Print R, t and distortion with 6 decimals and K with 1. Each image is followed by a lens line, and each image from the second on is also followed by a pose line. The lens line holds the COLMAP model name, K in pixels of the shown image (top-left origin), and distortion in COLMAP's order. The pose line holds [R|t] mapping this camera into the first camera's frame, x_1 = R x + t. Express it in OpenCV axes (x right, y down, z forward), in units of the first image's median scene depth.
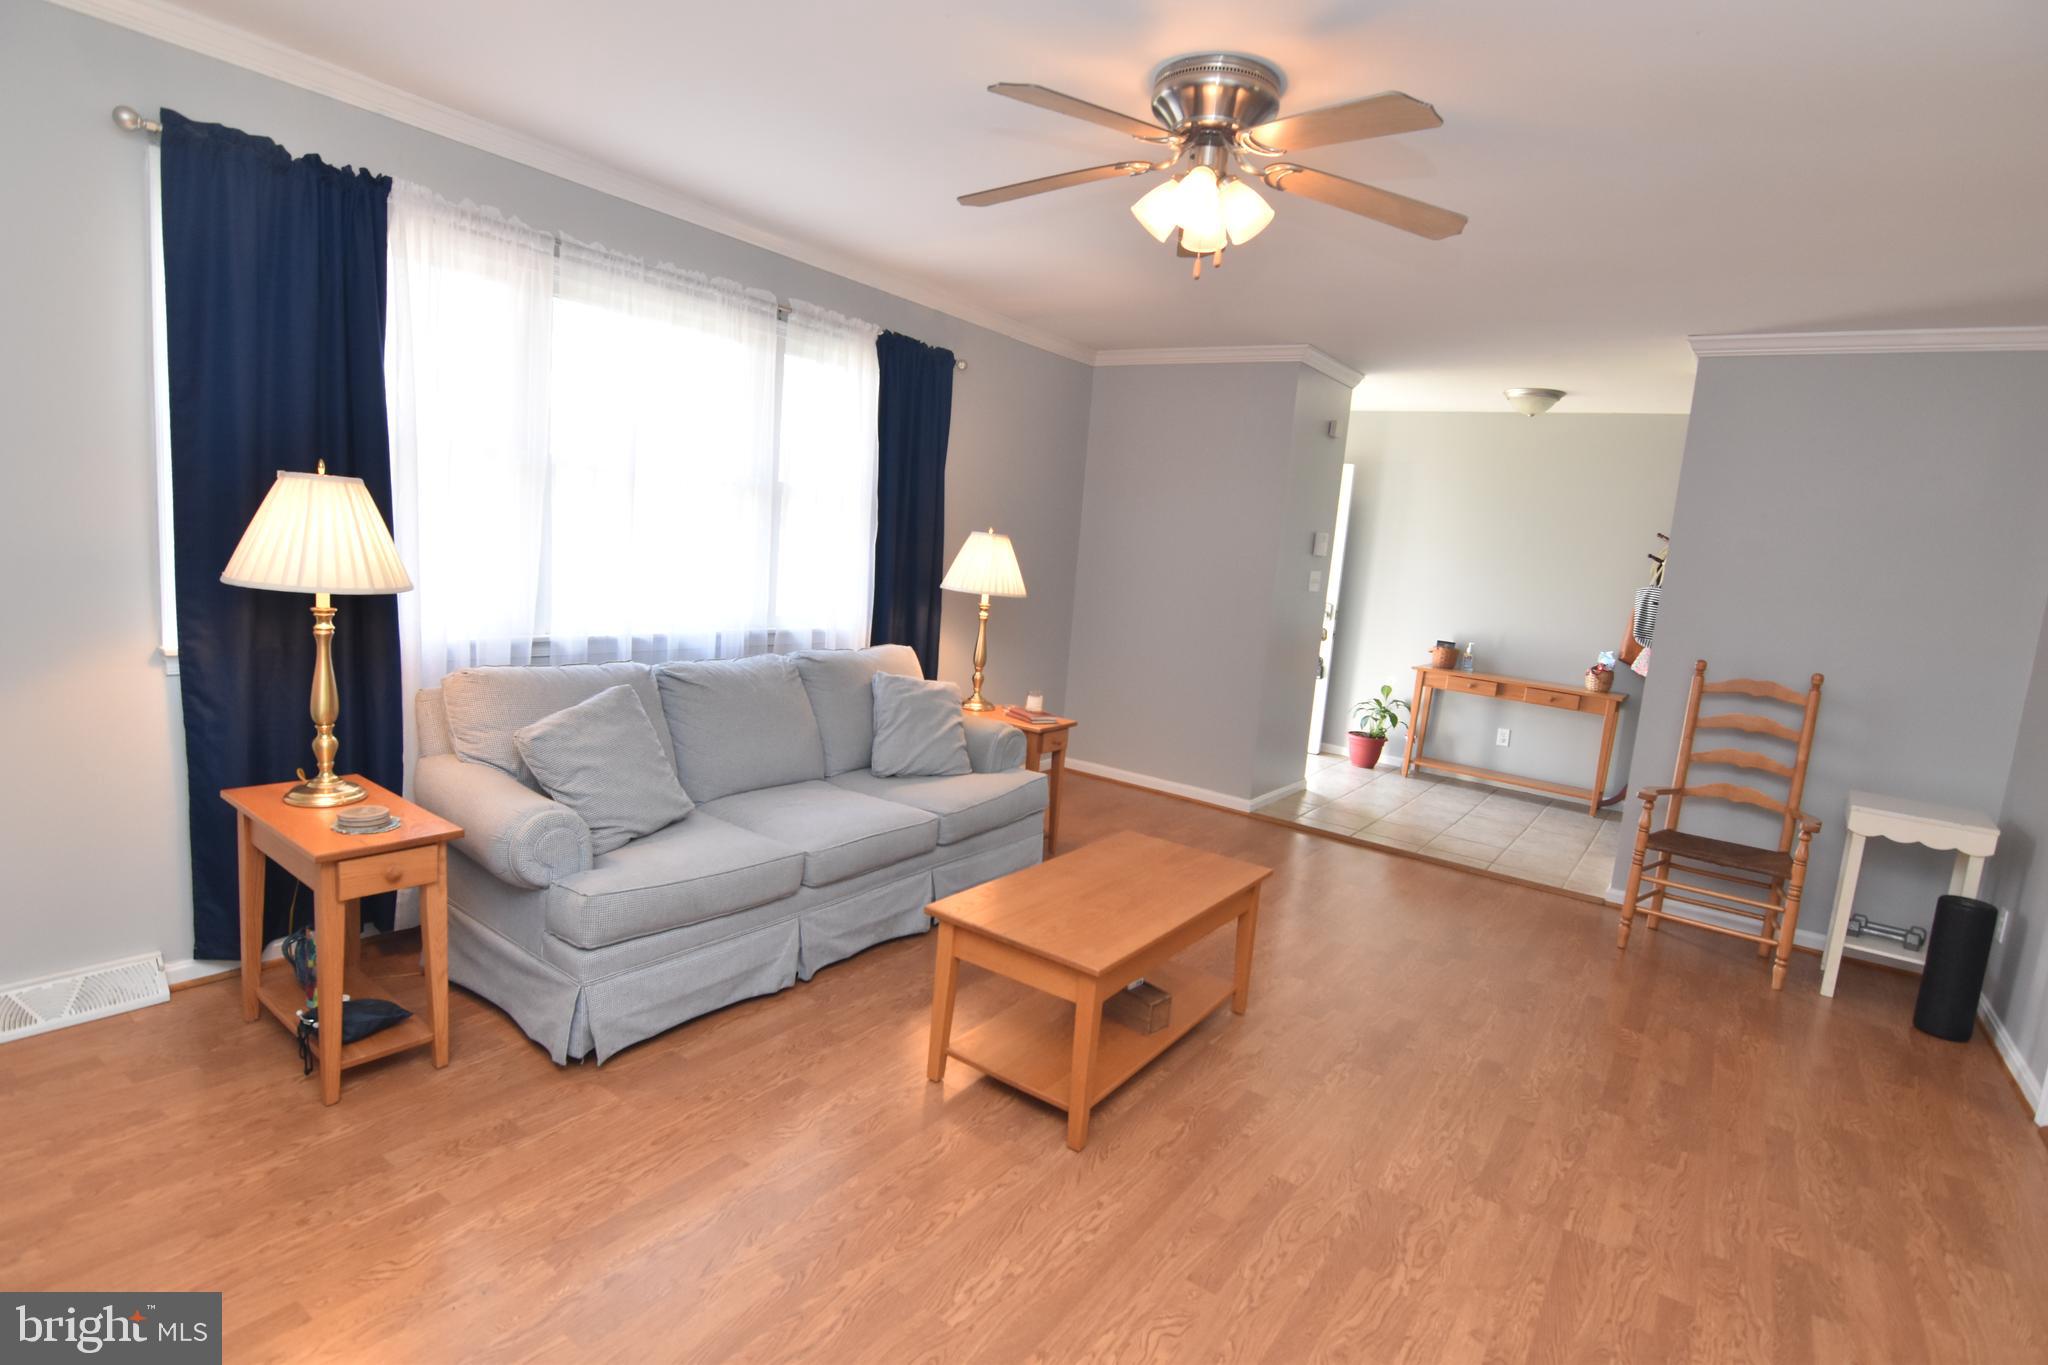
lens RADIAL K [[1024.1, 0, 1033.5], [0, 1024.1, 680.9], [0, 0, 1]] dist [0.001148, -0.014018]
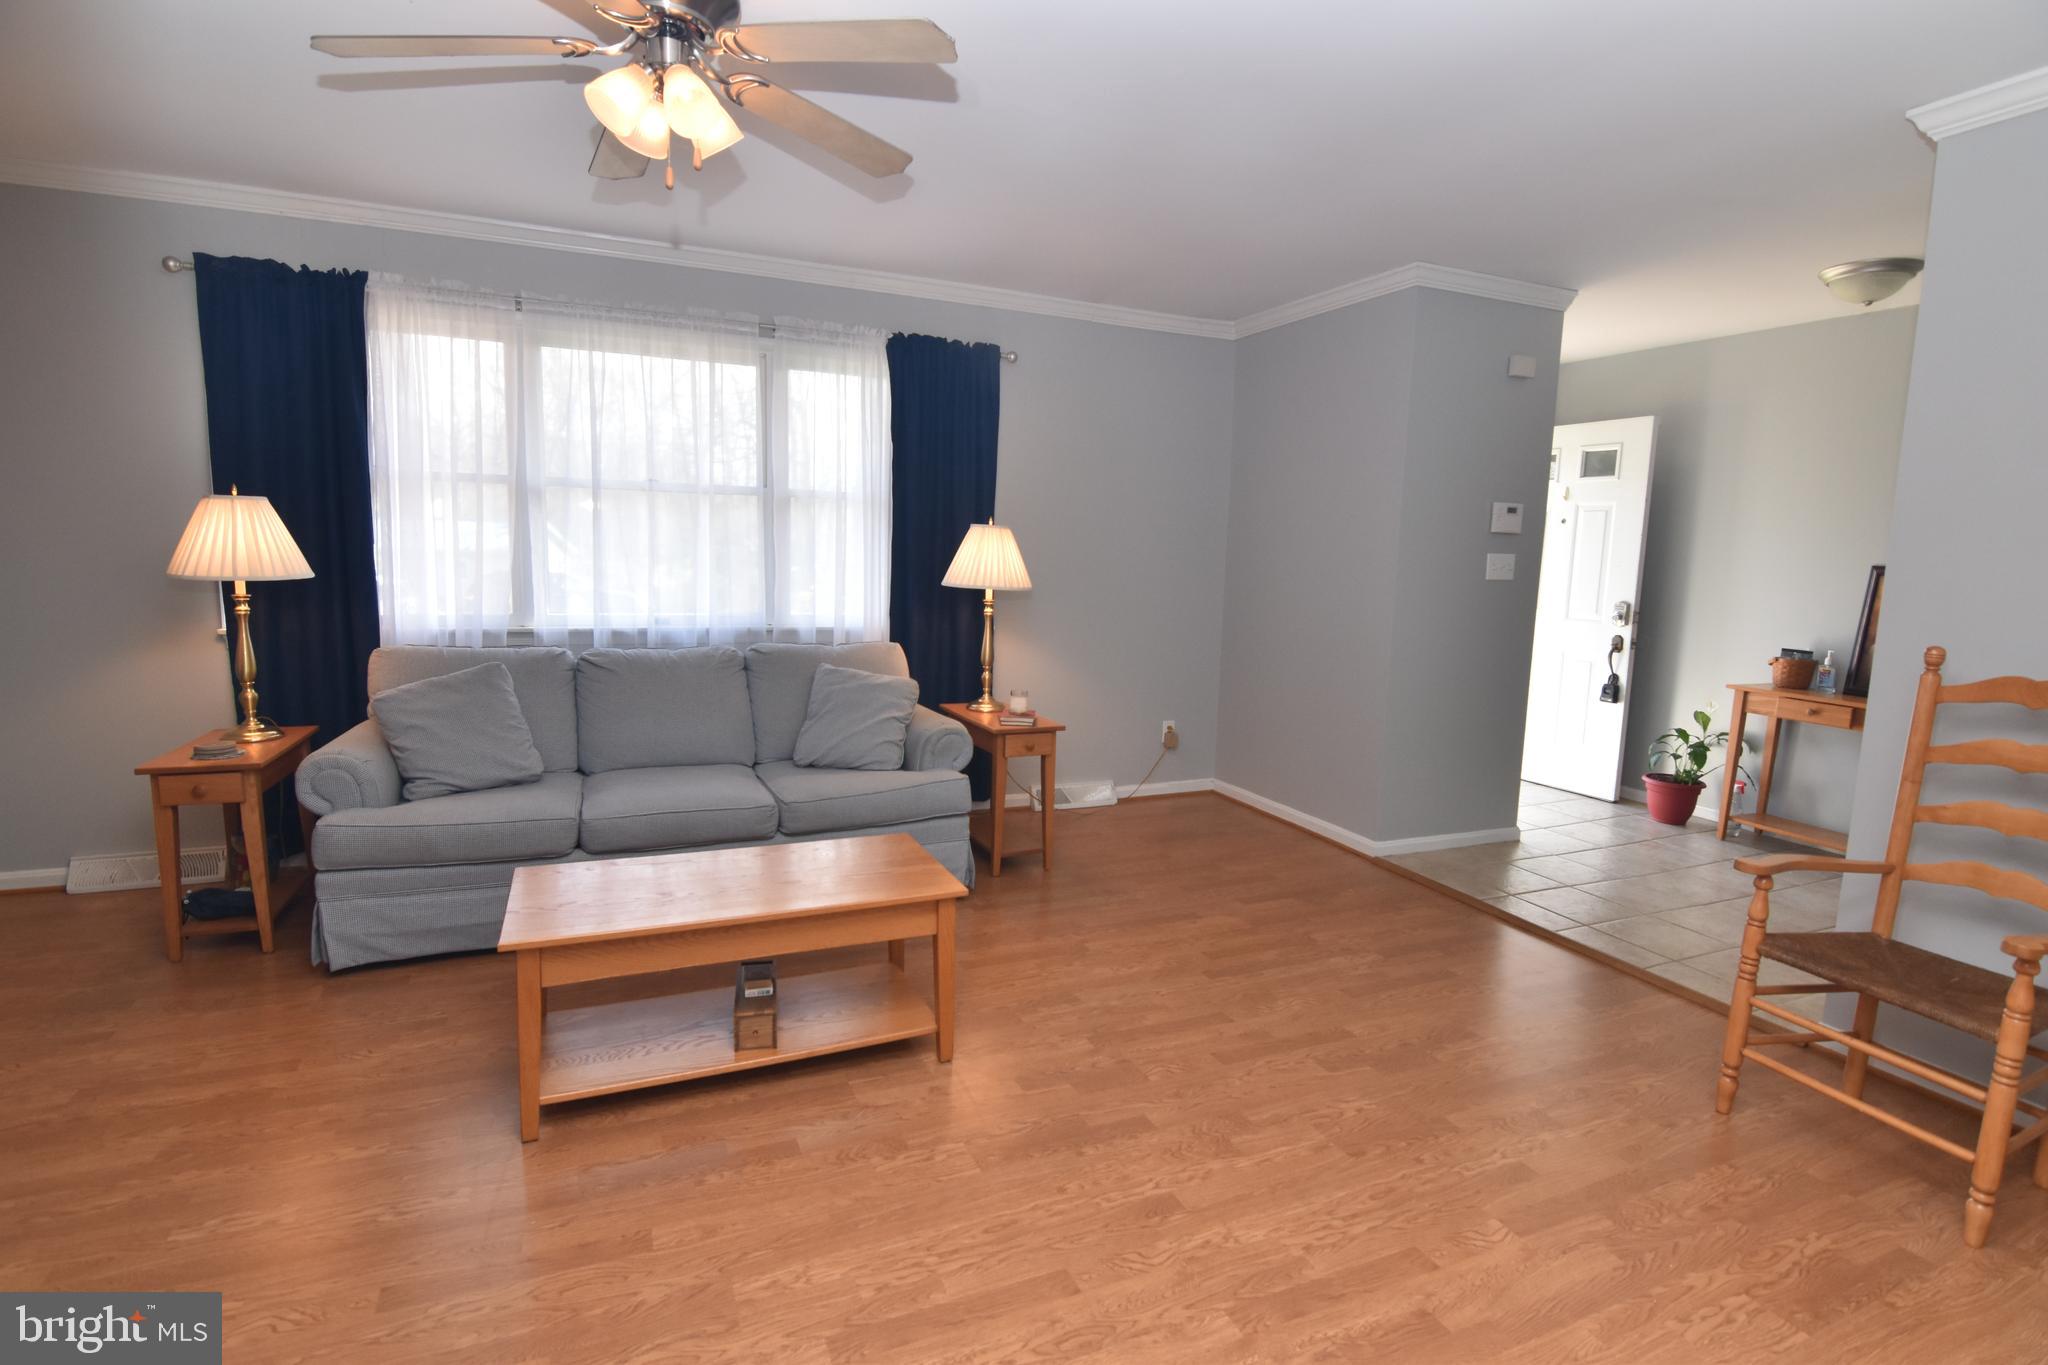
lens RADIAL K [[994.8, 0, 1028.7], [0, 994.8, 683.7], [0, 0, 1]] dist [-0.002483, -0.011594]
pose [[0.851026, 0.008148, -0.525061, 0.659684], [-0.028638, 0.999112, -0.030912, 0.042824], [0.524342, 0.041344, 0.850503, 0.334393]]
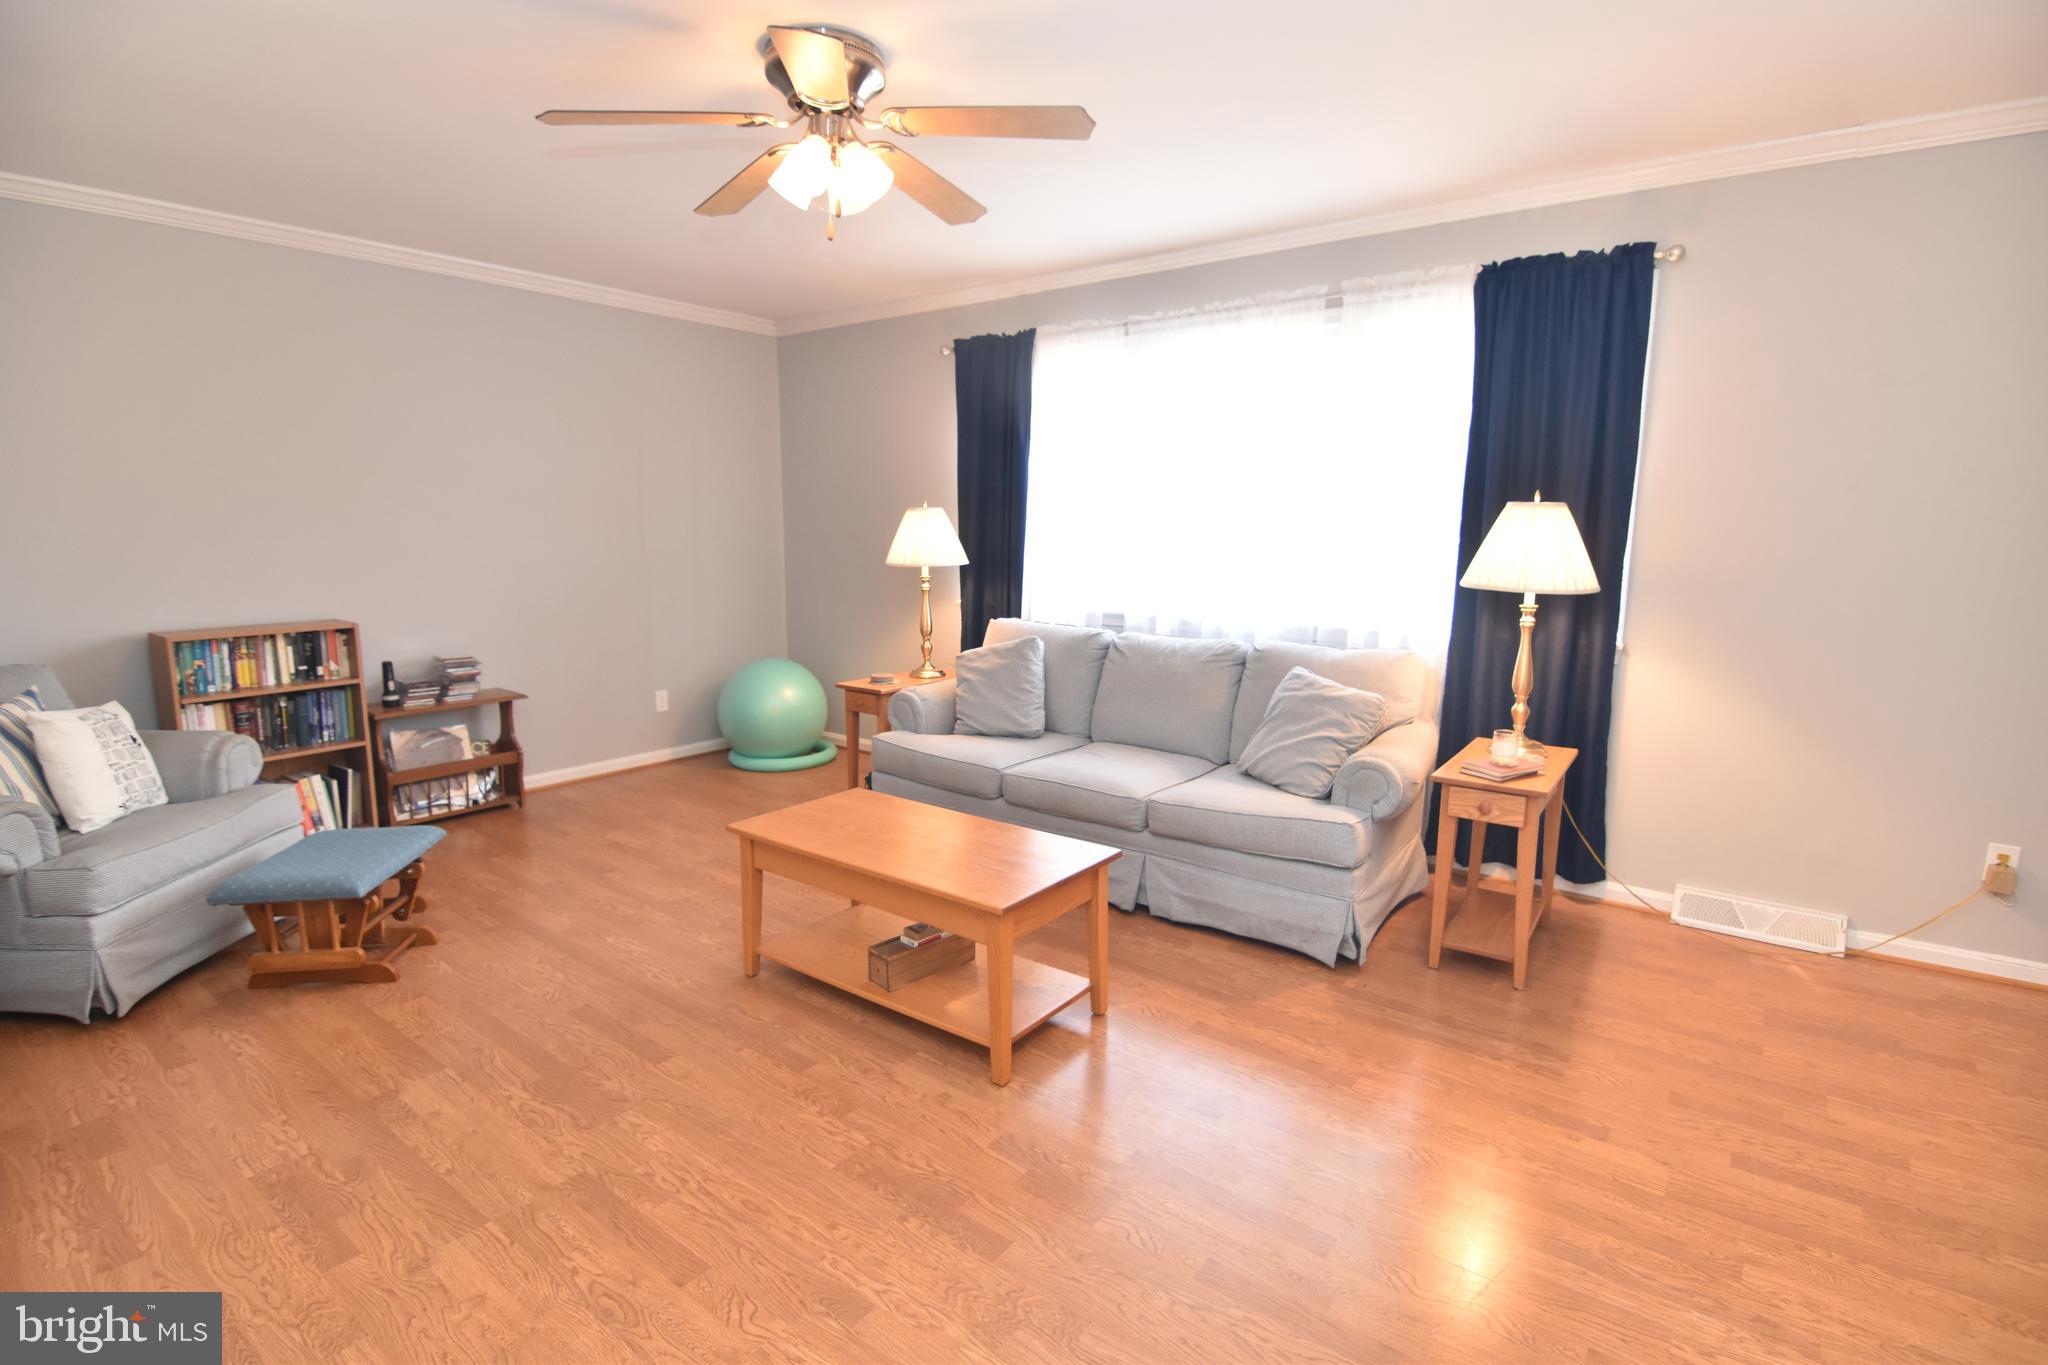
lens RADIAL K [[987.5, 0, 1024.0], [0, 987.5, 682.5], [0, 0, 1]] dist [-0.004047, -0.011180]
pose [[-0.048844, 0.072313, -0.996185, 0.900881], [-0.146585, 0.986057, 0.078765, -0.036351], [0.987991, 0.149873, -0.037563, 0.977956]]
